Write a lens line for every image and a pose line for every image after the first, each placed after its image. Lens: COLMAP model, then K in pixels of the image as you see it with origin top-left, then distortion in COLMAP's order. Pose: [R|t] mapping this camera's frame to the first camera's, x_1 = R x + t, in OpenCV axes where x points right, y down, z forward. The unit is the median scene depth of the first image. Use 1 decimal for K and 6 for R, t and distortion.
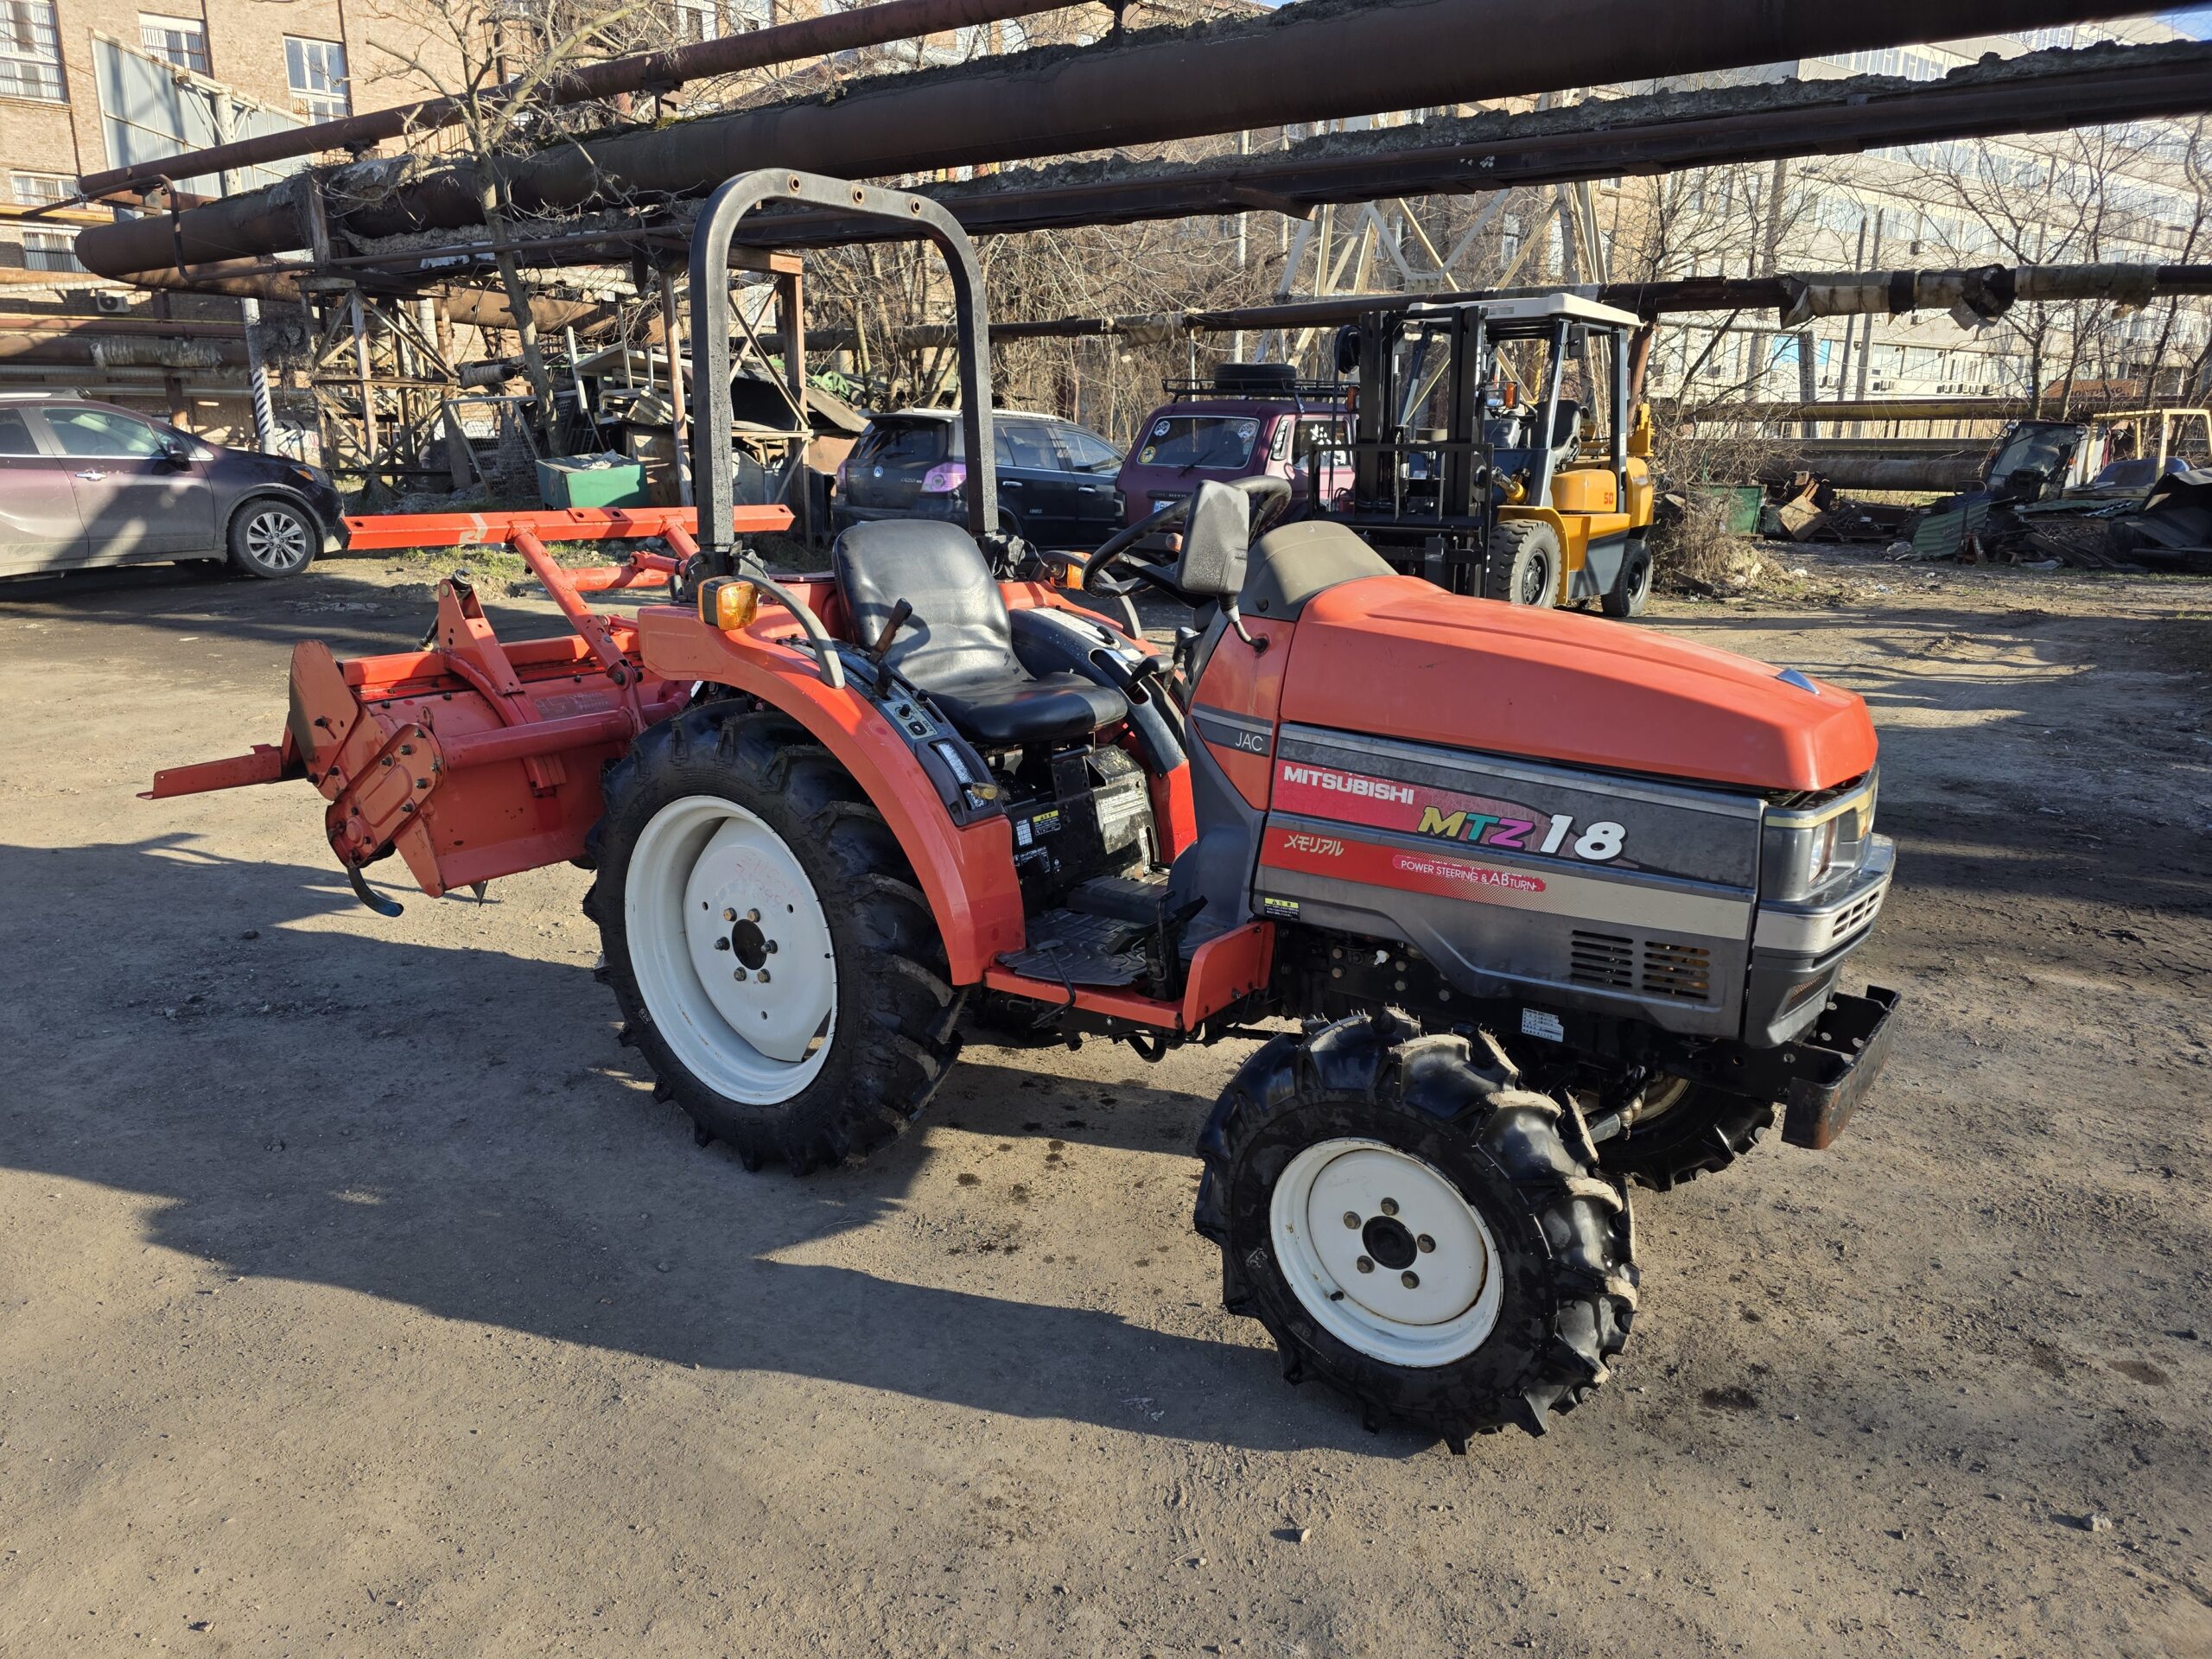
lens RADIAL K [[1460.9, 0, 1095.7], [0, 1460.9, 870.1], [0, 0, 1]] dist [0.037687, -0.038185]
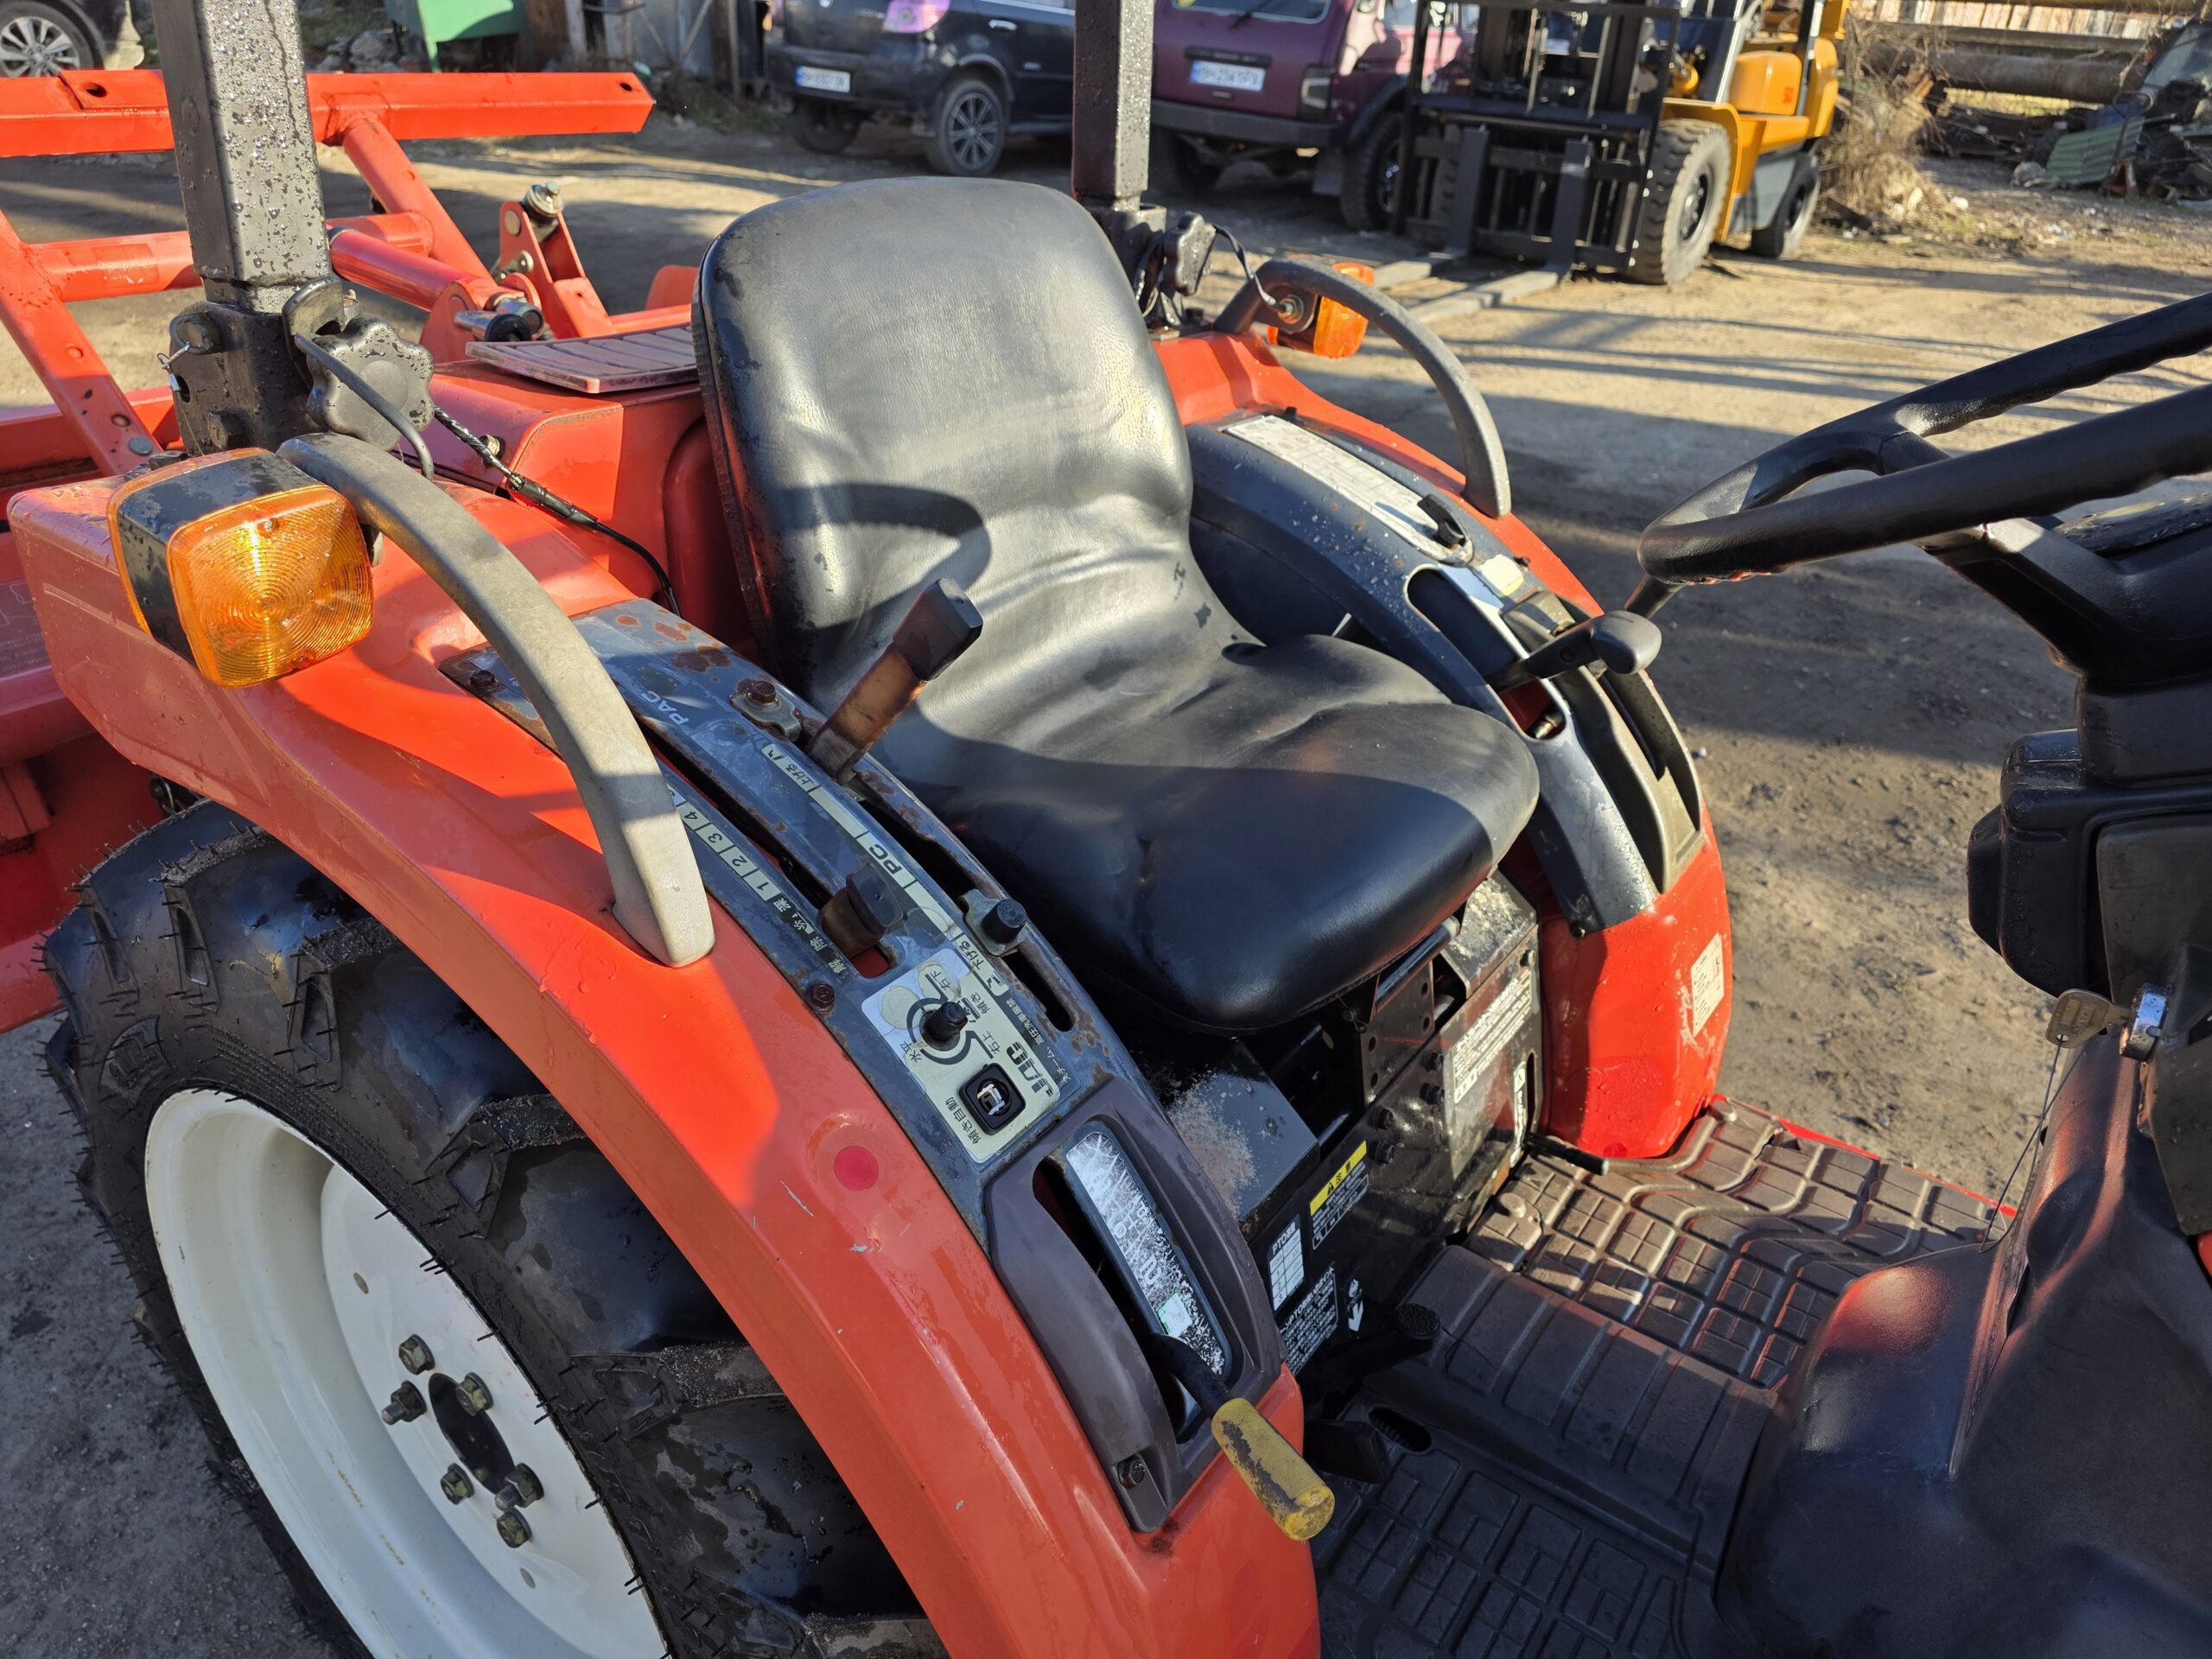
lens RADIAL K [[1460.9, 0, 1090.8], [0, 1460.9, 831.0], [0, 0, 1]] dist [0.037687, -0.038185]
pose [[0.998576, 0.038002, 0.037453, -0.026718], [-0.045863, 0.970053, 0.238522, -0.047872], [-0.027267, -0.239900, 0.970415, 0.174075]]
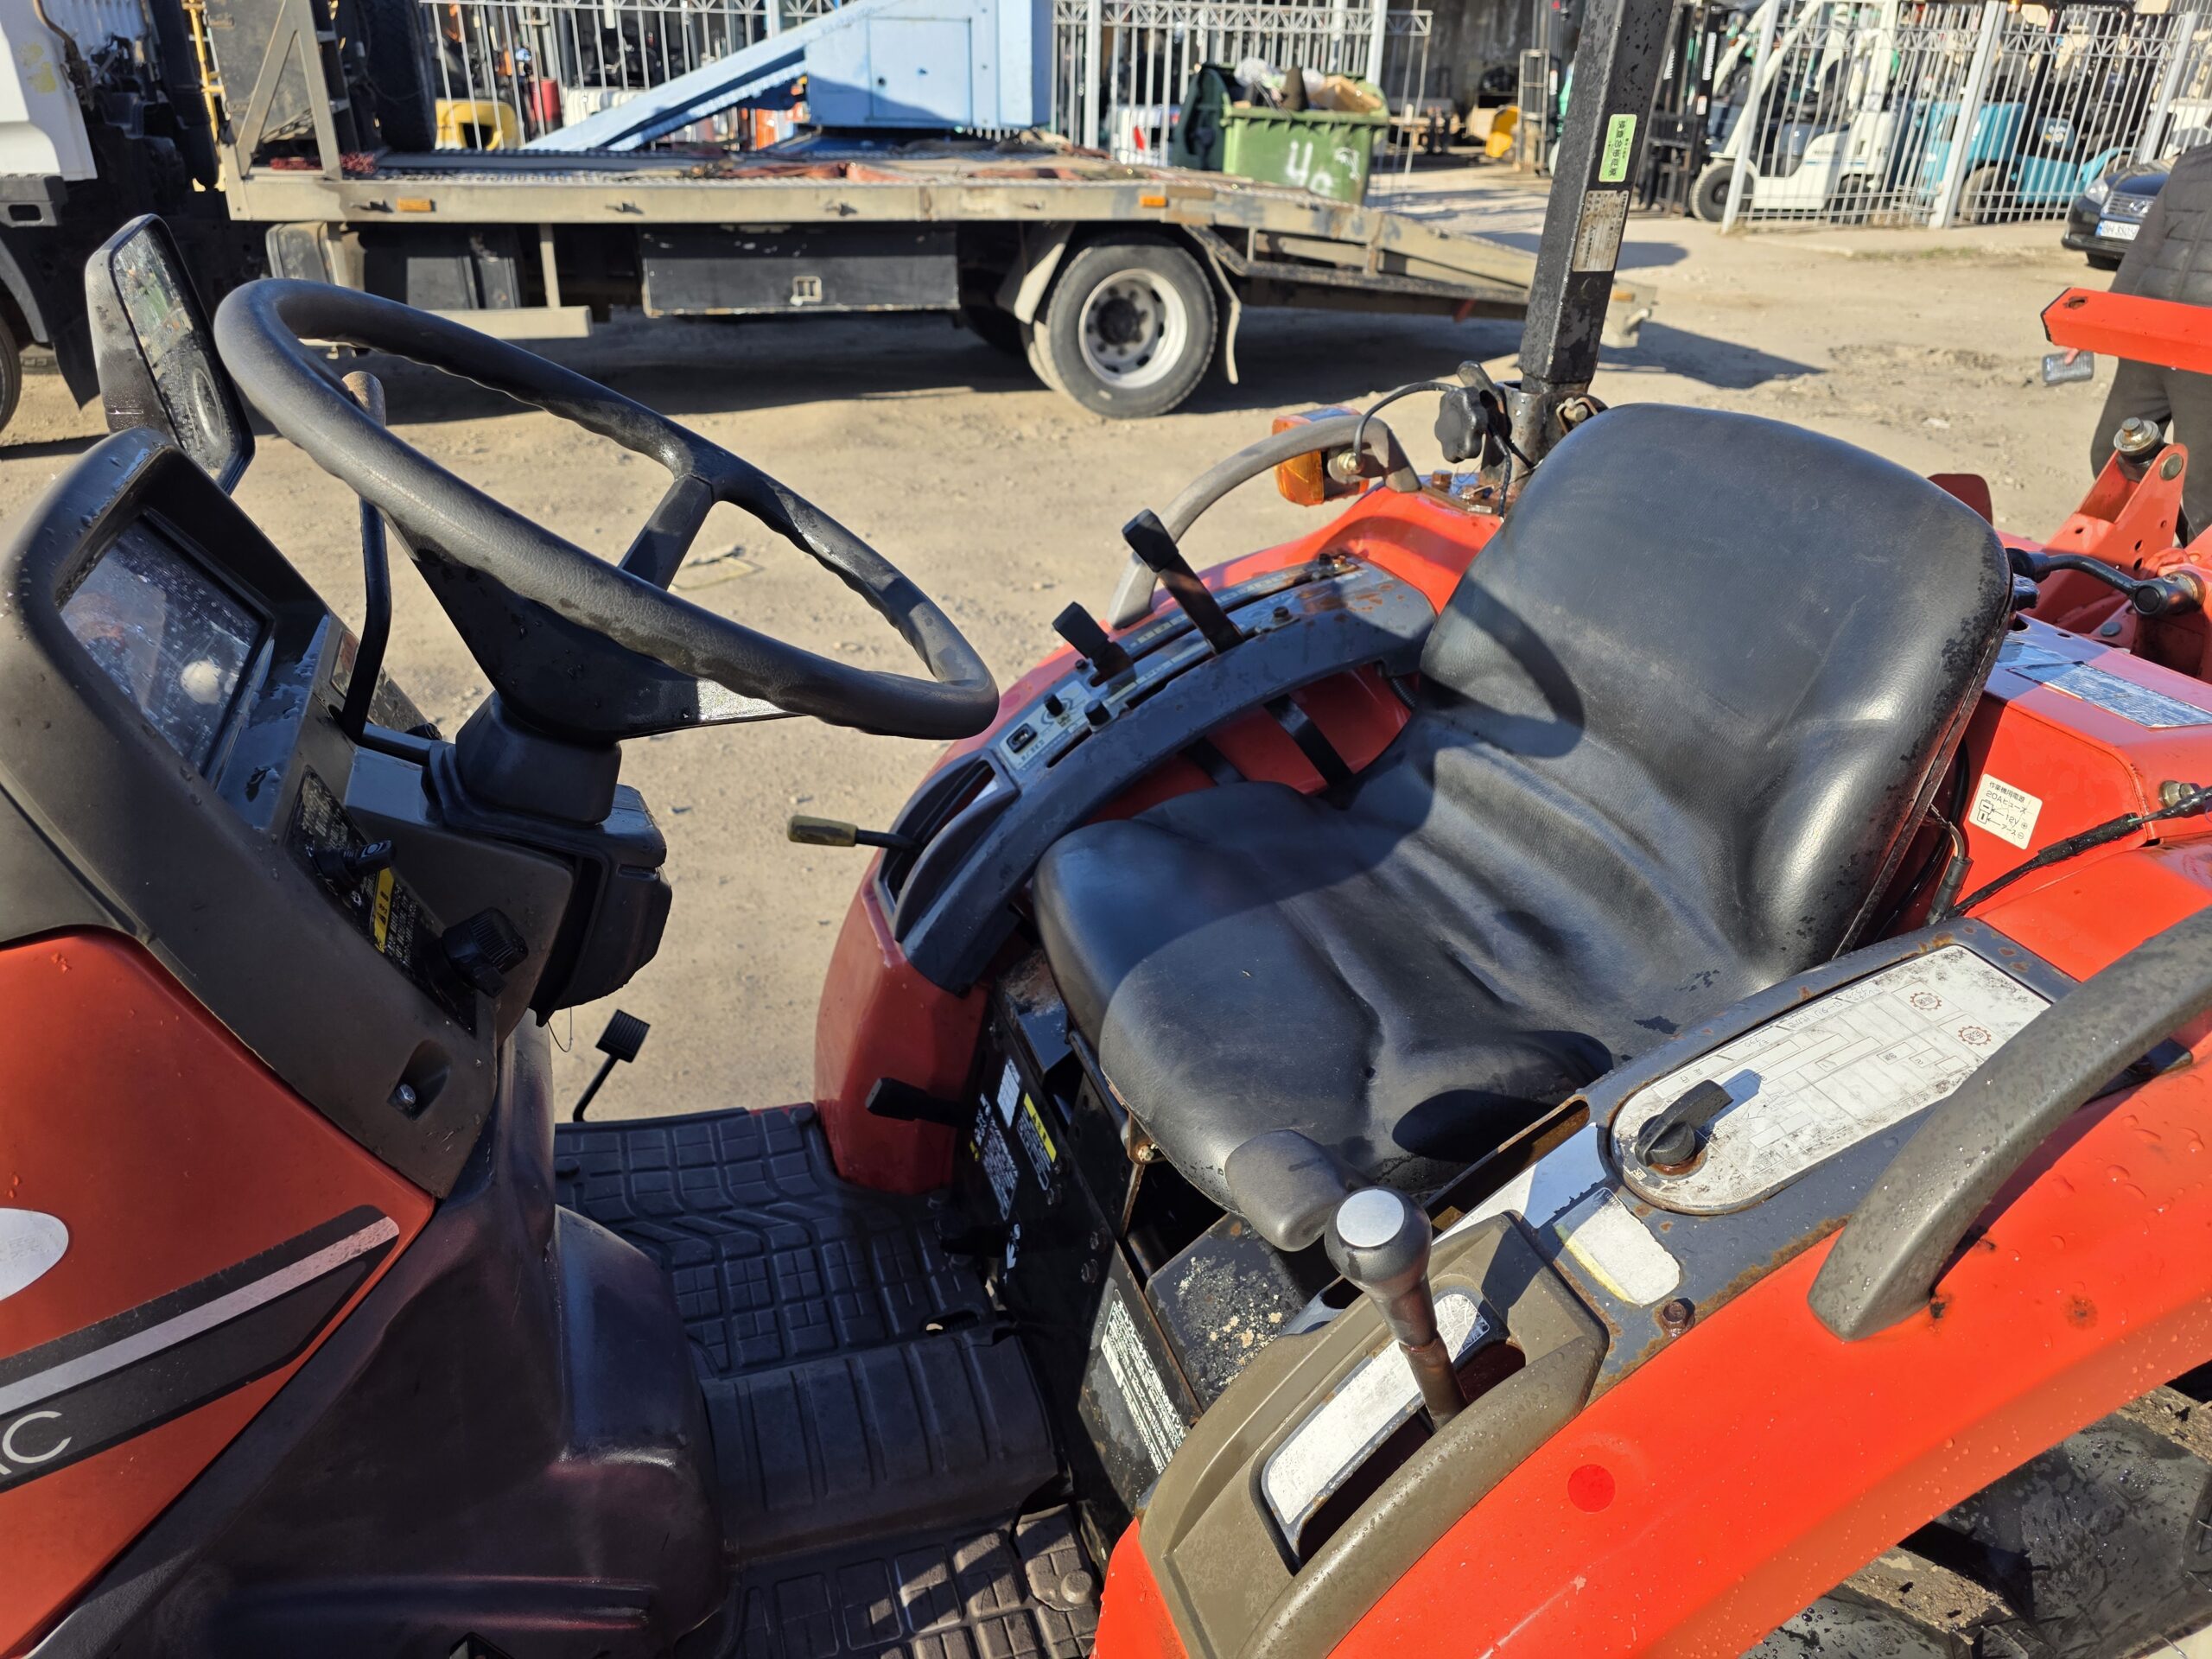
lens RADIAL K [[1460.9, 0, 1090.5], [0, 1460.9, 833.4], [0, 0, 1]] dist [0.037687, -0.038185]
pose [[-0.553446, 0.368154, -0.747101, 0.056621], [-0.250892, 0.781647, 0.571035, -0.083515], [0.794198, 0.503479, -0.340232, 0.276203]]
